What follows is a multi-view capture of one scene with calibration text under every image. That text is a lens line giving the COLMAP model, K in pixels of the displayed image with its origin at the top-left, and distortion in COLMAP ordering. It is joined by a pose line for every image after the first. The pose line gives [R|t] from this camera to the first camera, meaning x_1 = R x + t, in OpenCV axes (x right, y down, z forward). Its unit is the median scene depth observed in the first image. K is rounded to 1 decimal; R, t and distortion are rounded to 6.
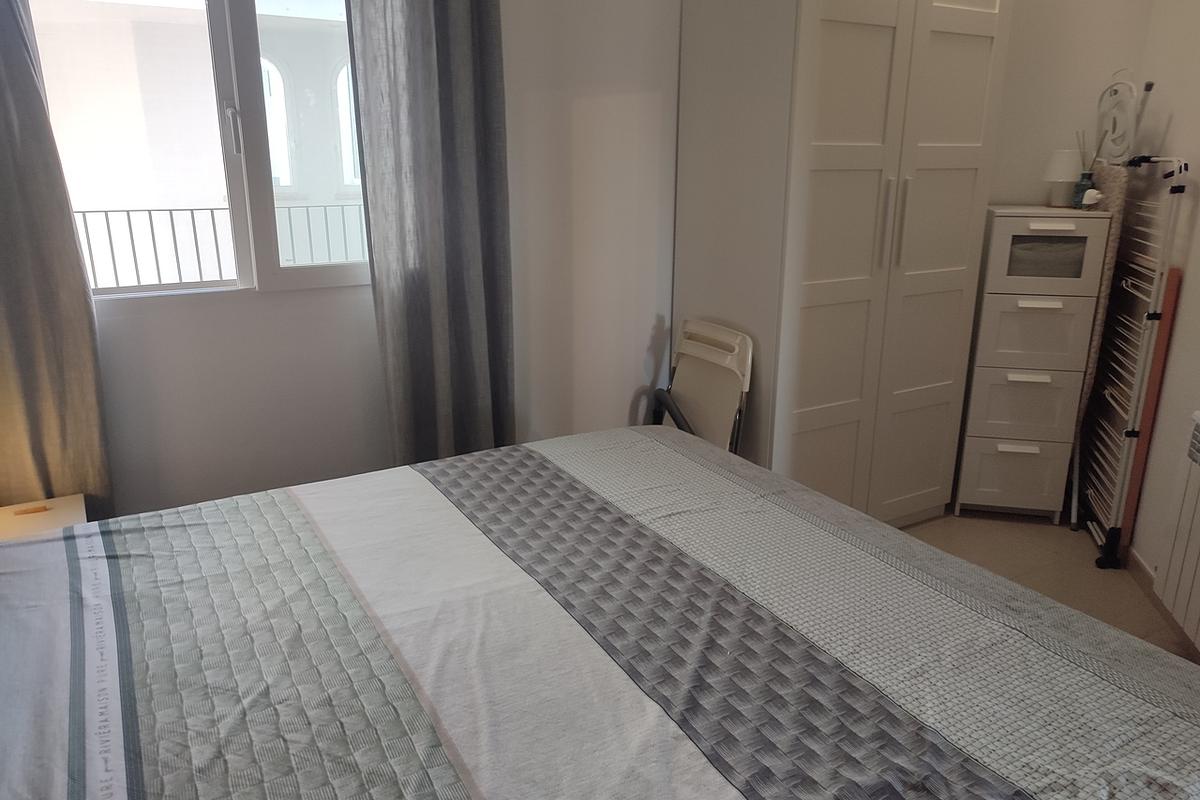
lens RADIAL K [[872.3, 0, 605.0], [0, 872.3, 403.3], [0, 0, 1]] dist [0.029828, -0.012344]
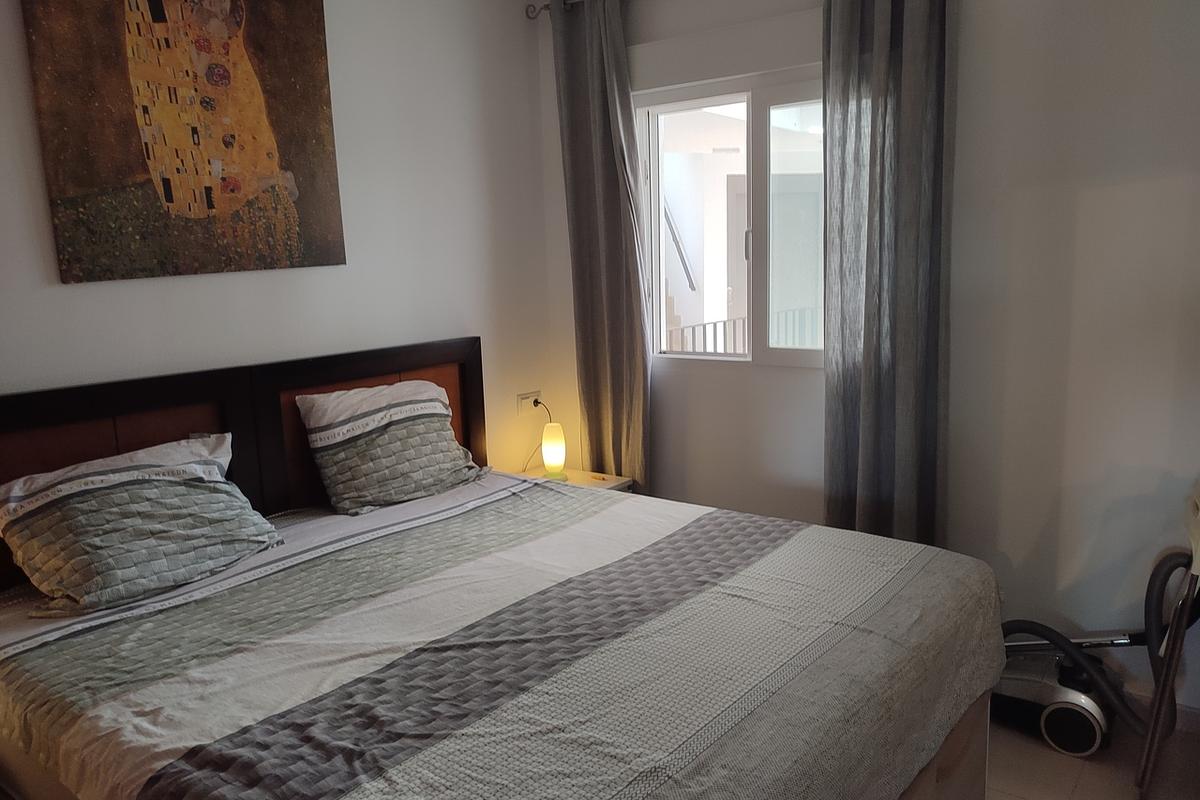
lens RADIAL K [[872.3, 0, 601.6], [0, 872.3, 395.8], [0, 0, 1]] dist [0.029828, -0.012344]
pose [[0.376399, 0.131303, -0.917106, 1.057581], [-0.229410, 0.972287, 0.045049, -0.131092], [0.897605, 0.193437, 0.396090, 0.428378]]
